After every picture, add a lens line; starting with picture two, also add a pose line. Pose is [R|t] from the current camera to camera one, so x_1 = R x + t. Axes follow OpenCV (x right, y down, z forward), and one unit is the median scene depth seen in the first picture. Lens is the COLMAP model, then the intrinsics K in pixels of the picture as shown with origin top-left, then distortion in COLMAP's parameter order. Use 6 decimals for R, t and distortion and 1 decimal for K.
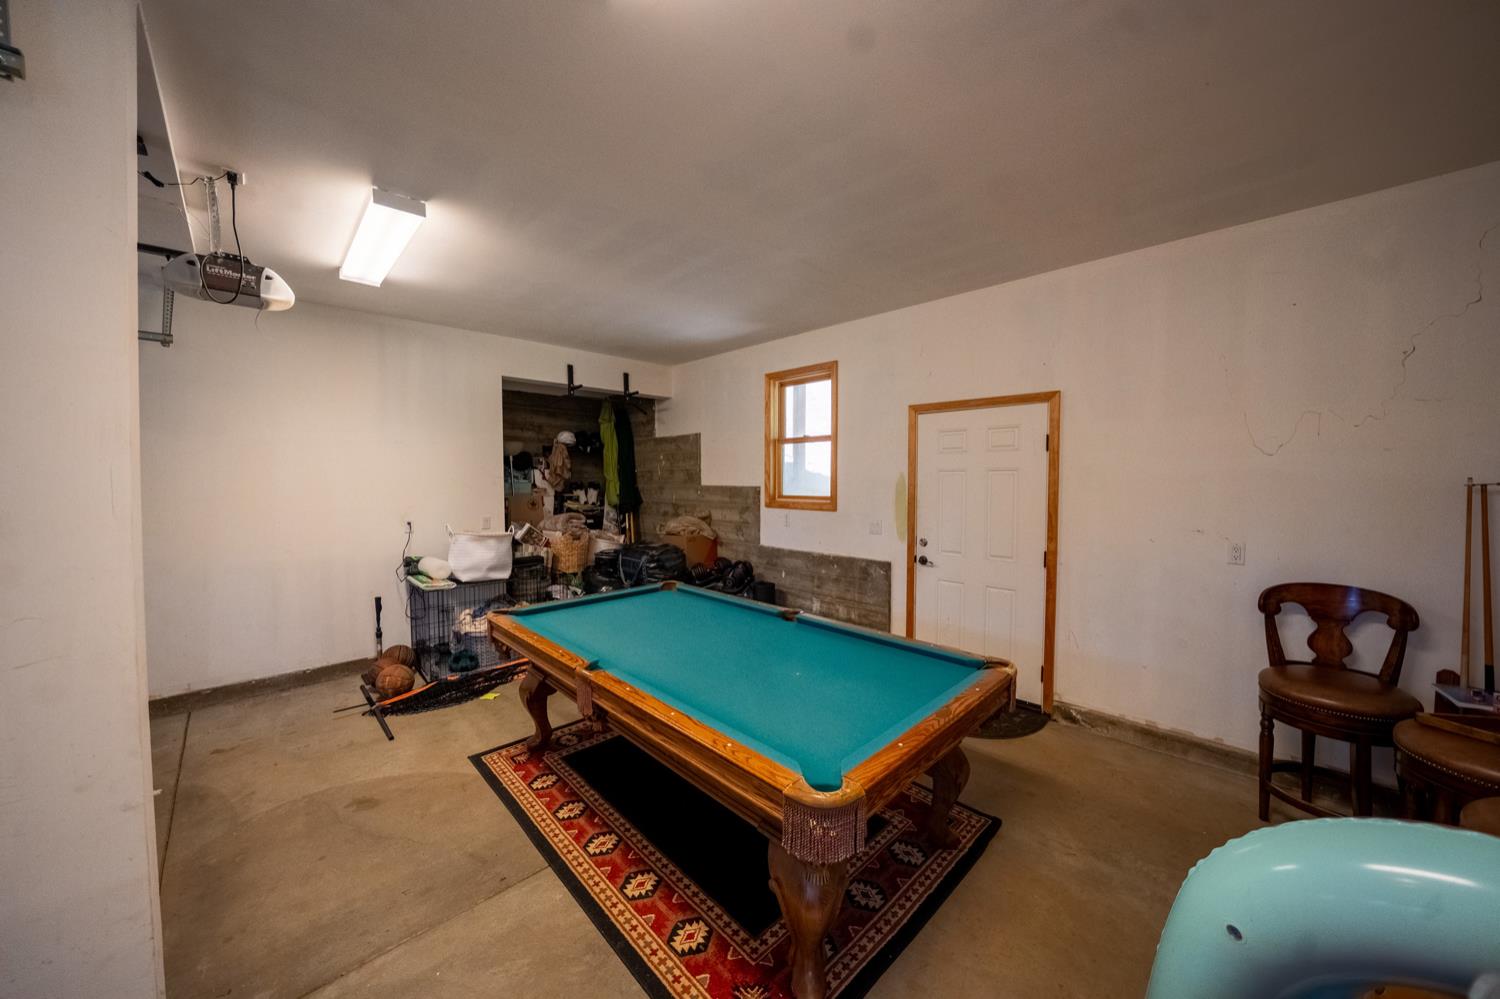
lens RADIAL K [[522.5, 0, 750.0], [0, 522.5, 499.5], [0, 0, 1]] dist [-0.001643, -0.000060]
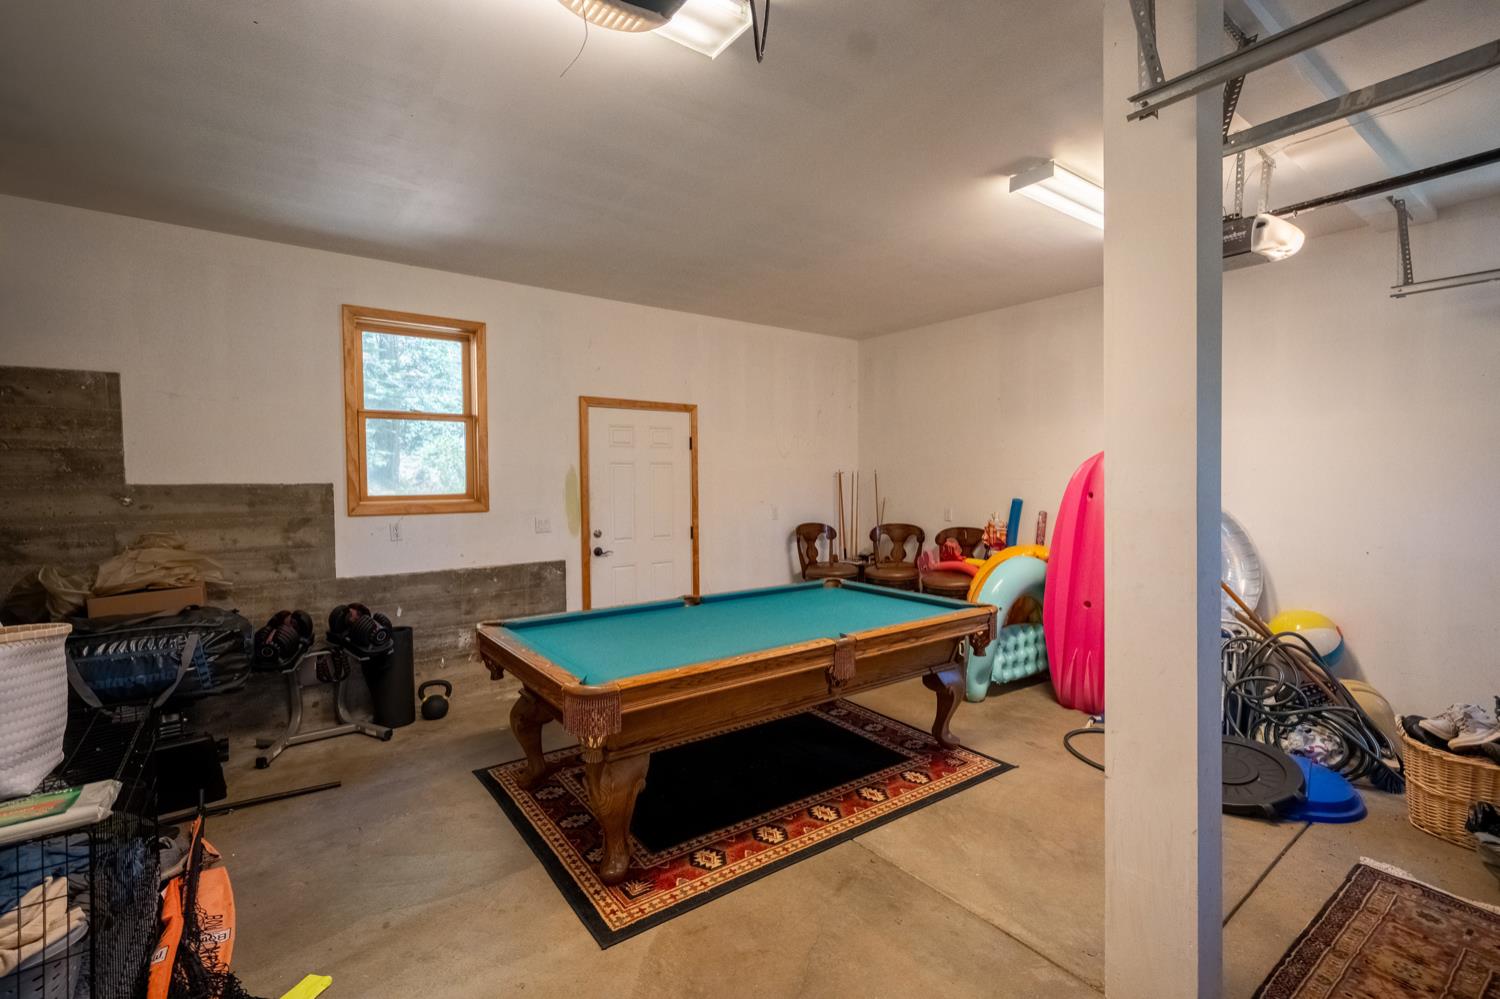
lens RADIAL K [[666.8, 0, 750.0], [0, 666.8, 499.5], [0, 0, 1]] dist [0.002937, 0.000267]
pose [[0.128446, -0.031766, 0.991208, -0.882862], [0.048113, 0.998510, 0.025765, -0.003361], [-0.990549, 0.044381, 0.129783, 0.522859]]
